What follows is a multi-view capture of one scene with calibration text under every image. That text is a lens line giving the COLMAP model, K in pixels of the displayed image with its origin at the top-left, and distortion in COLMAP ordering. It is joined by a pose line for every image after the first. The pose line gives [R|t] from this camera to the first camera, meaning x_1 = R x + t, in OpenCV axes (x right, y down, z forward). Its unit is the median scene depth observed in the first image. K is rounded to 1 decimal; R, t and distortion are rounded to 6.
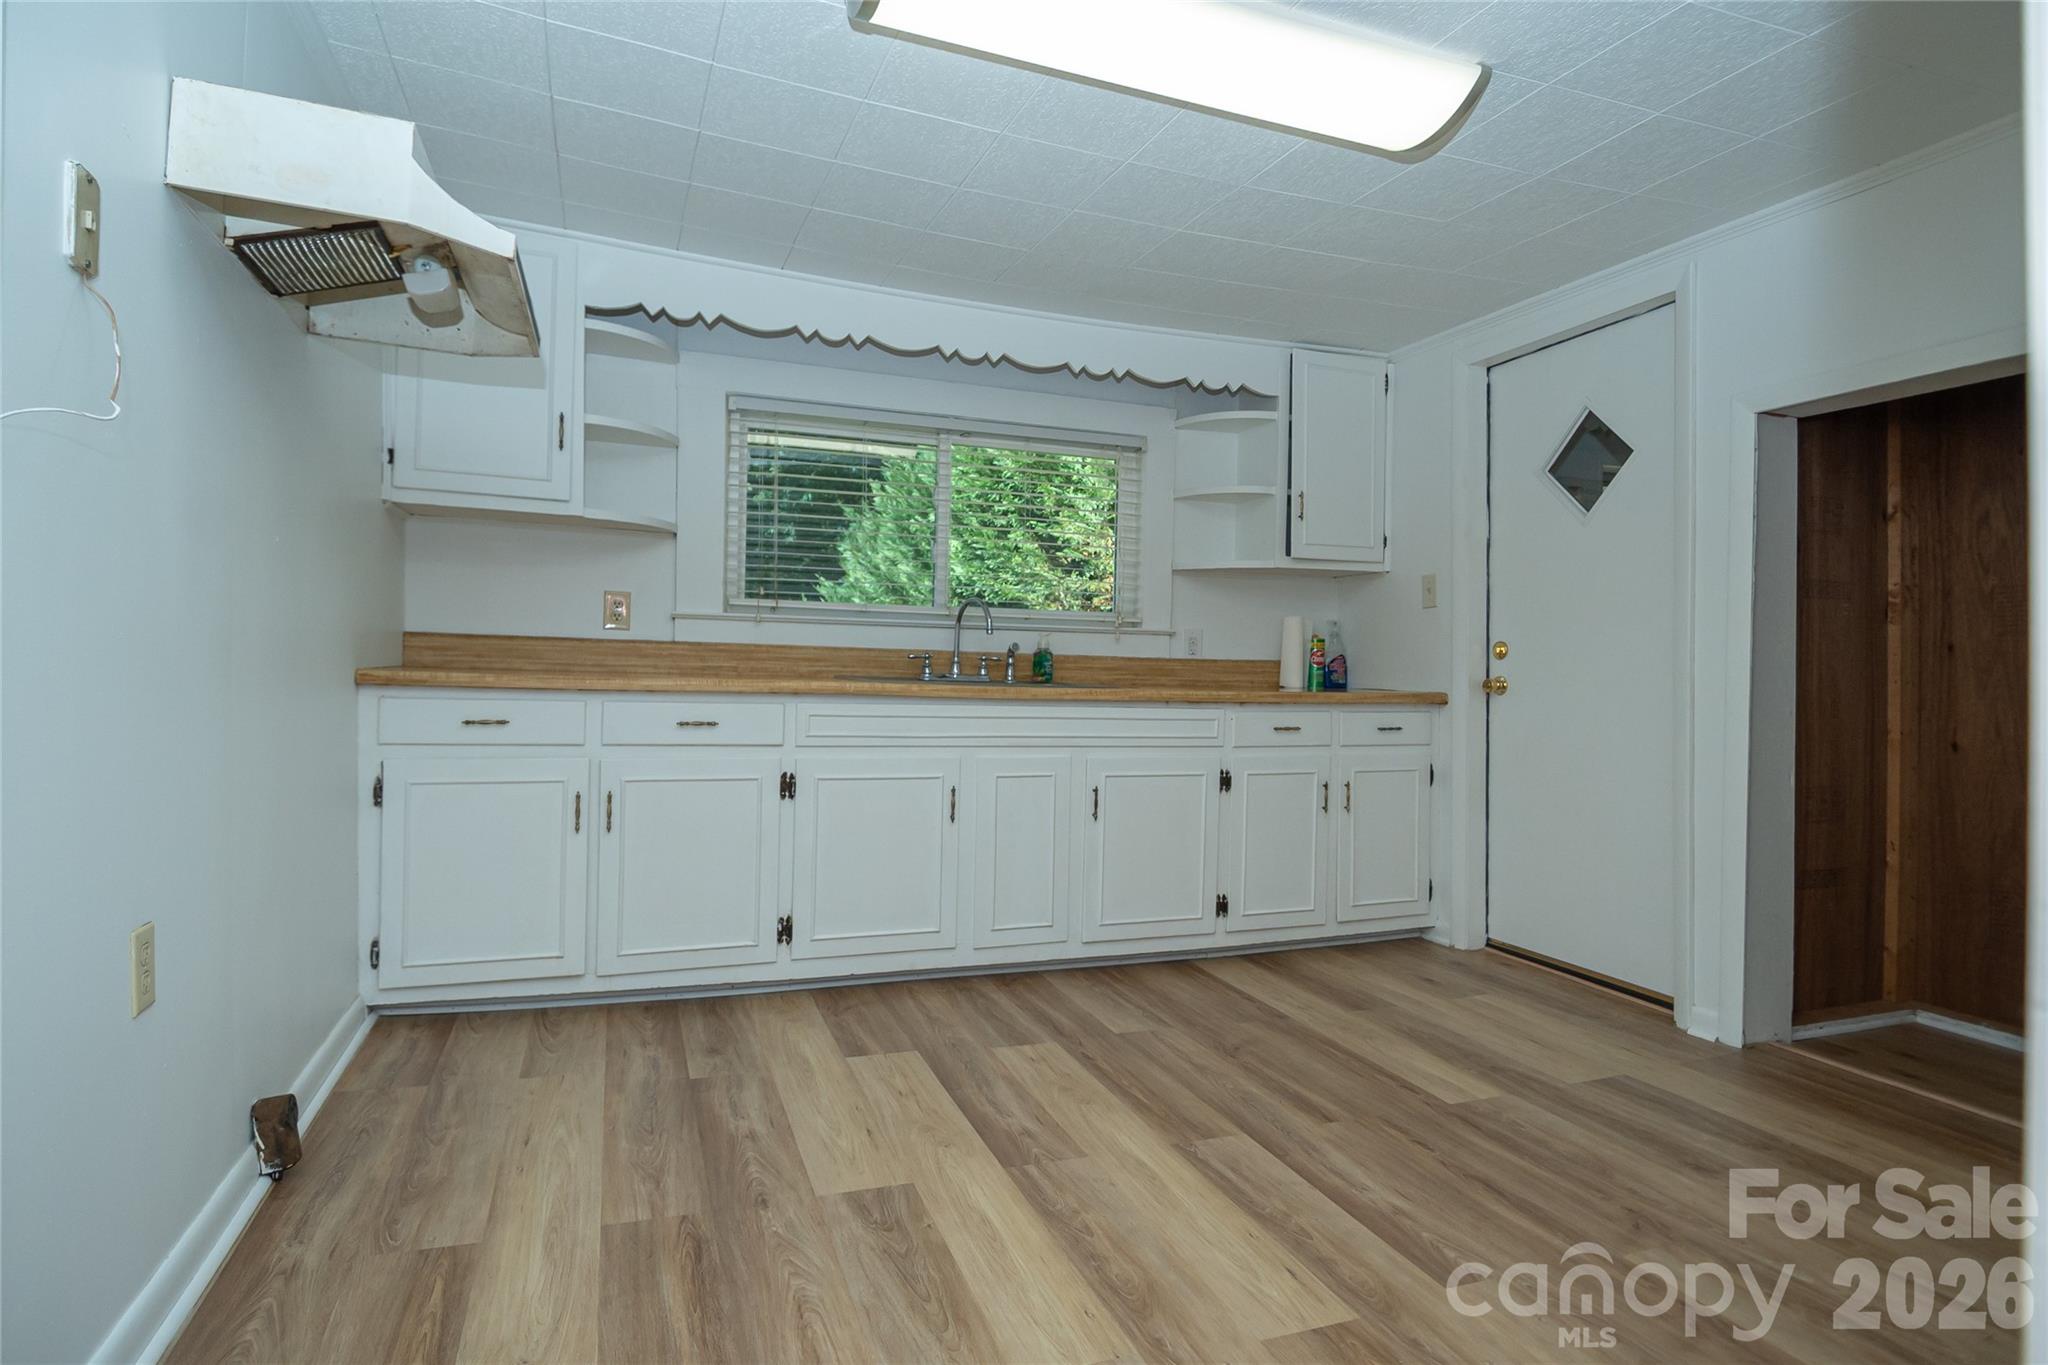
lens RADIAL K [[1083.1, 0, 1039.0], [0, 1083.1, 674.1], [0, 0, 1]] dist [0.005297, -0.007925]
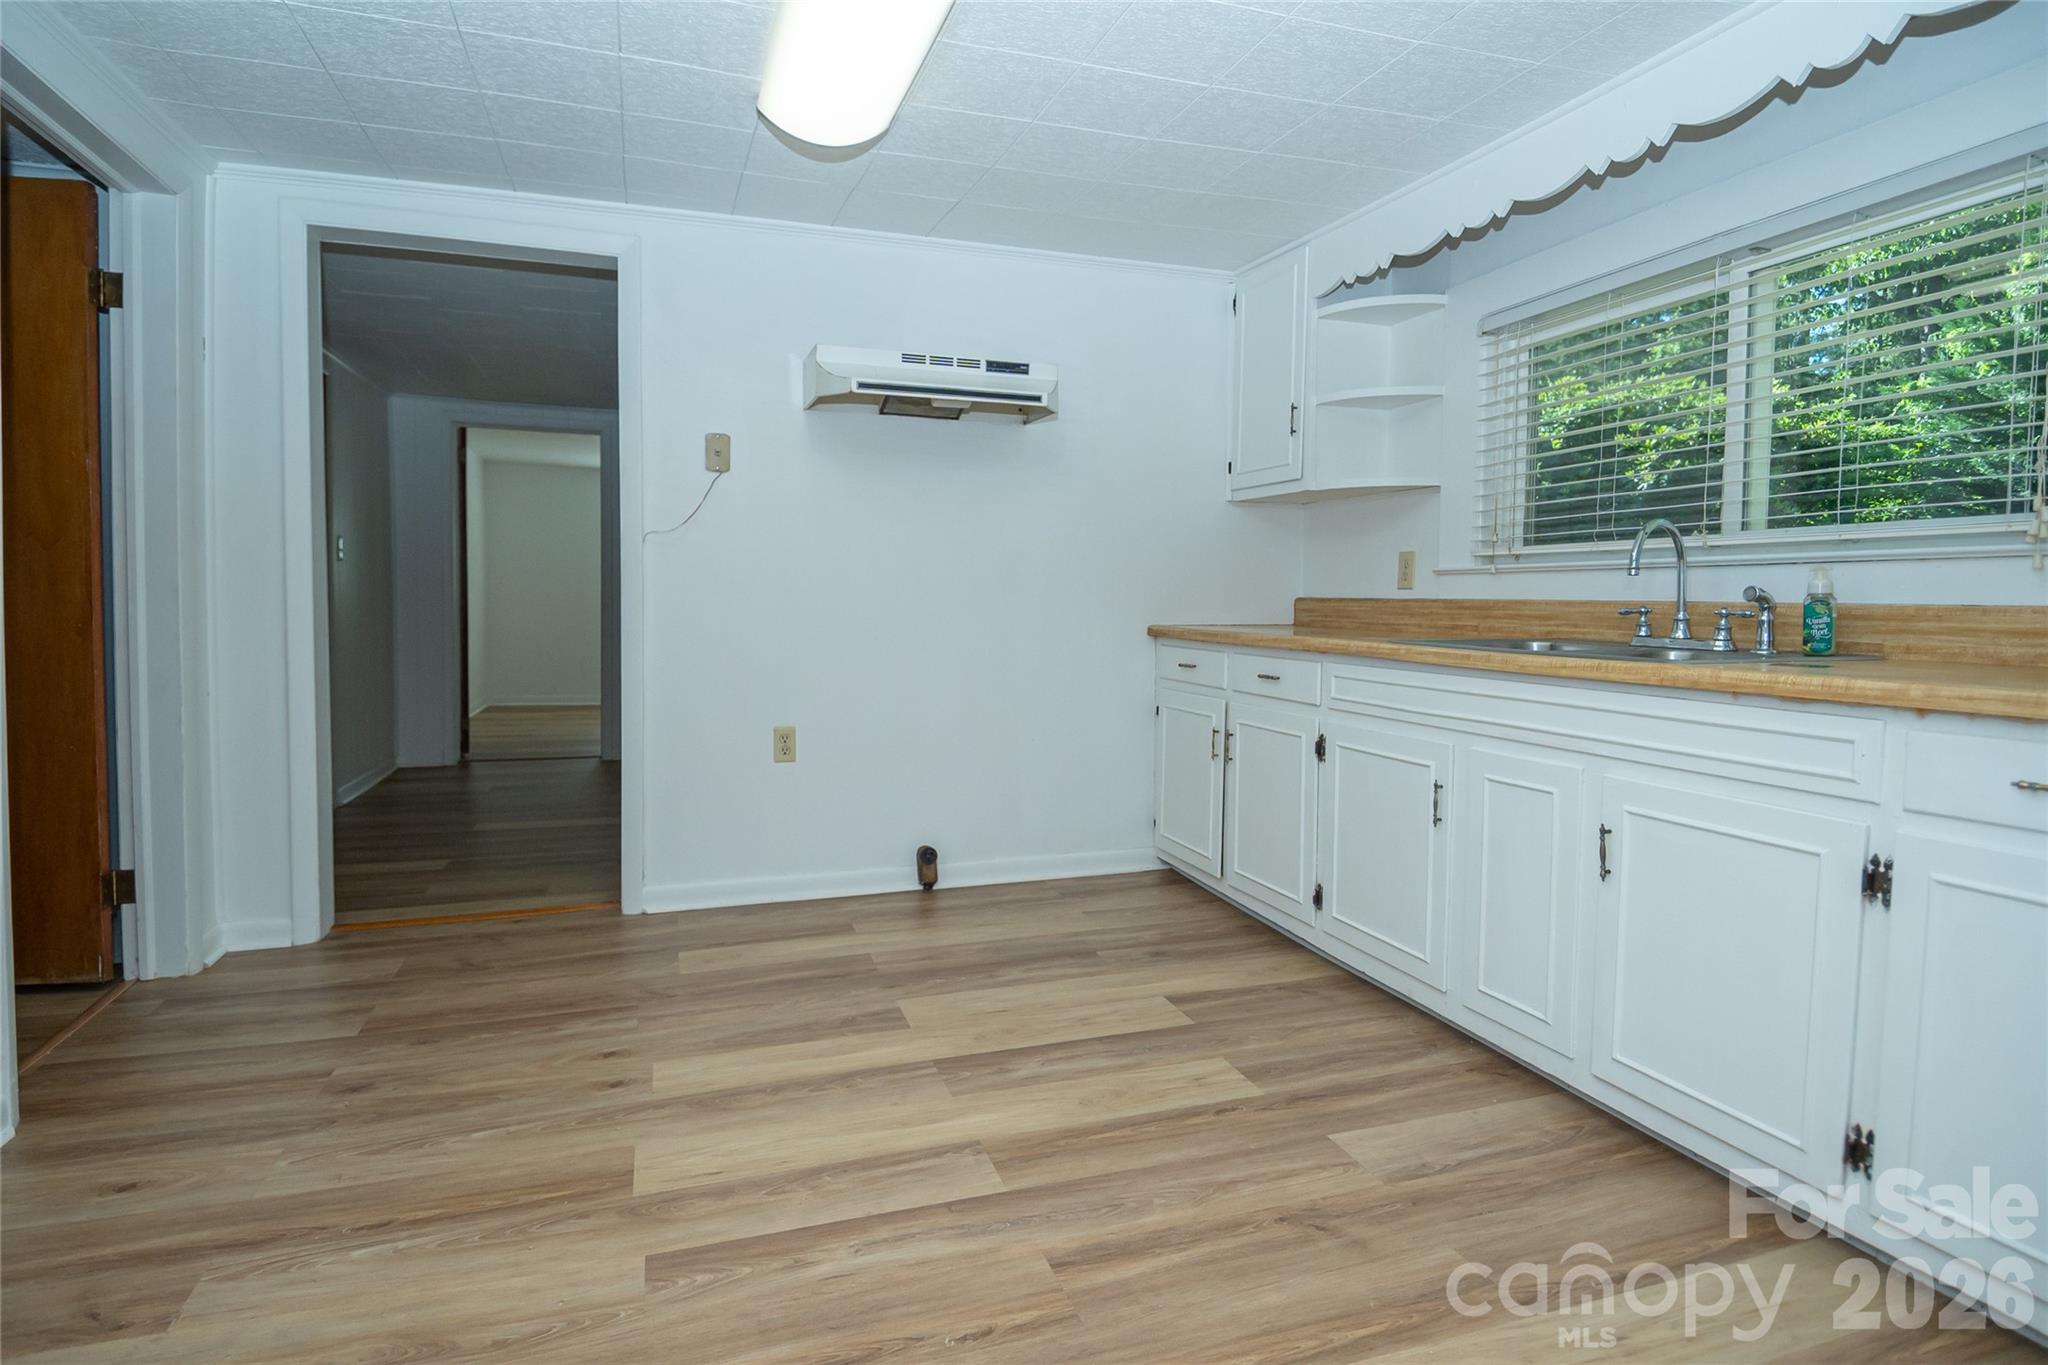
lens RADIAL K [[1083.1, 0, 1009.5], [0, 1083.1, 681.2], [0, 0, 1]] dist [0.005297, -0.007925]
pose [[-0.057226, 0.049646, -0.997126, 0.895677], [-0.017668, 0.998556, 0.050732, -0.000183], [0.998205, 0.020520, -0.056266, 0.945530]]
